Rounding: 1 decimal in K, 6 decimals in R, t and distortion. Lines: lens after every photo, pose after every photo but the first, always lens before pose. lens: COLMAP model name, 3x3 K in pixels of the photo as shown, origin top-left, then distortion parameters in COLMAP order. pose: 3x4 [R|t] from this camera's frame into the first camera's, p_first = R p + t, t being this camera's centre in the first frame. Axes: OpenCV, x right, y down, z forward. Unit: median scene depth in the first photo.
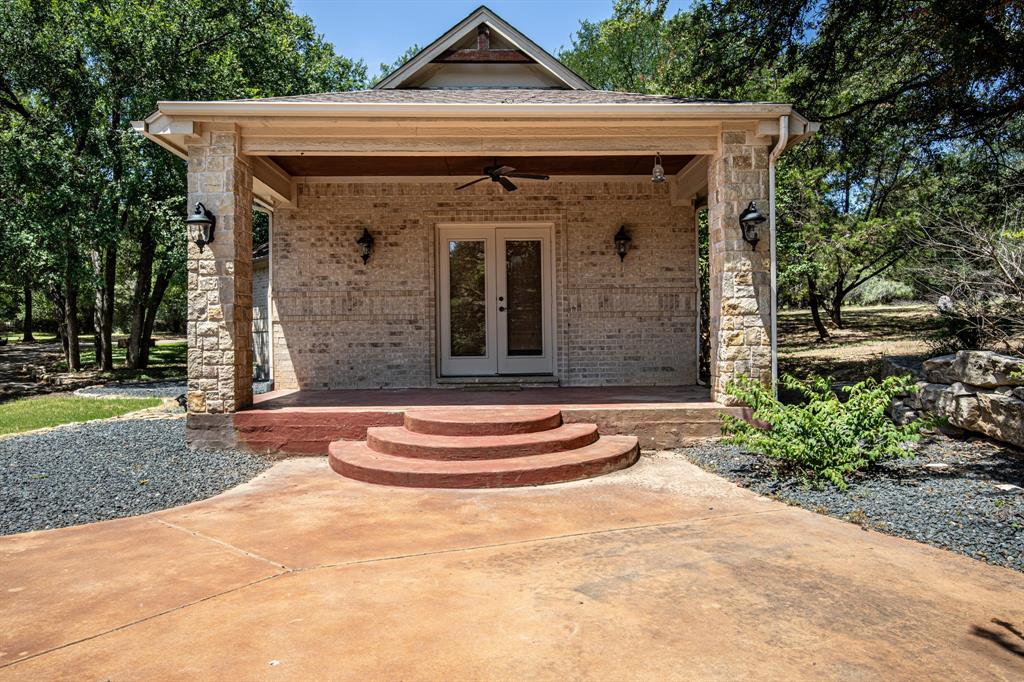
lens RADIAL K [[602.2, 0, 511.7], [0, 602.2, 337.6], [0, 0, 1]] dist [-0.003962, -0.000542]
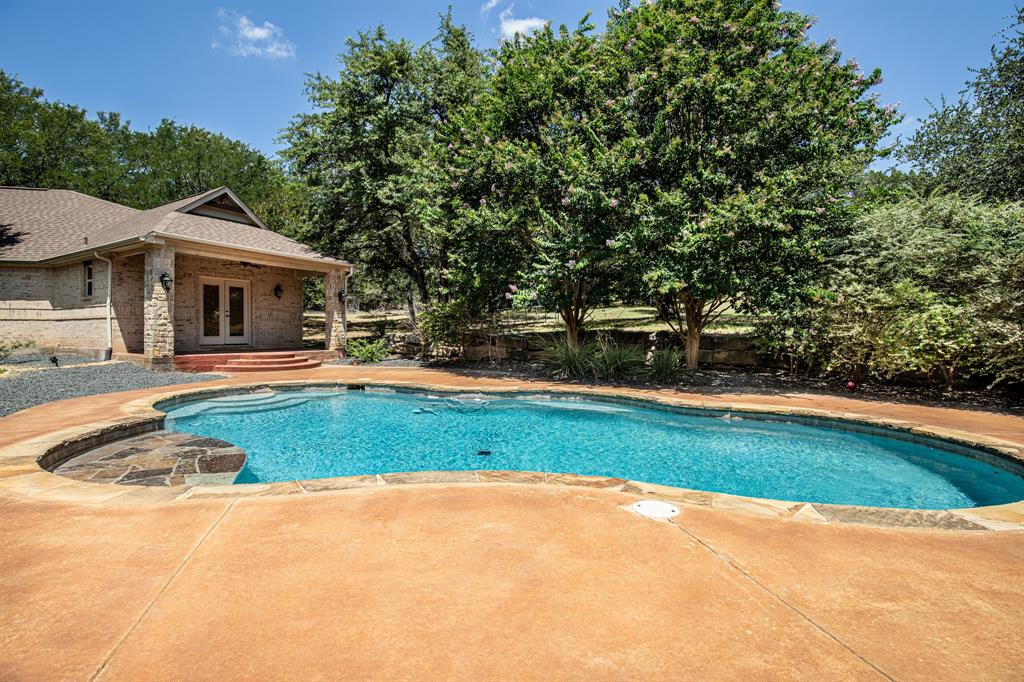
lens RADIAL K [[485.4, 0, 511.6], [0, 485.4, 337.5], [0, 0, 1]] dist [-0.006261, -0.000101]
pose [[0.511403, 0.003236, 0.859335, -1.093041], [-0.012836, 0.999910, 0.003874, 0.014944], [-0.859245, -0.013011, 0.511399, -0.915477]]
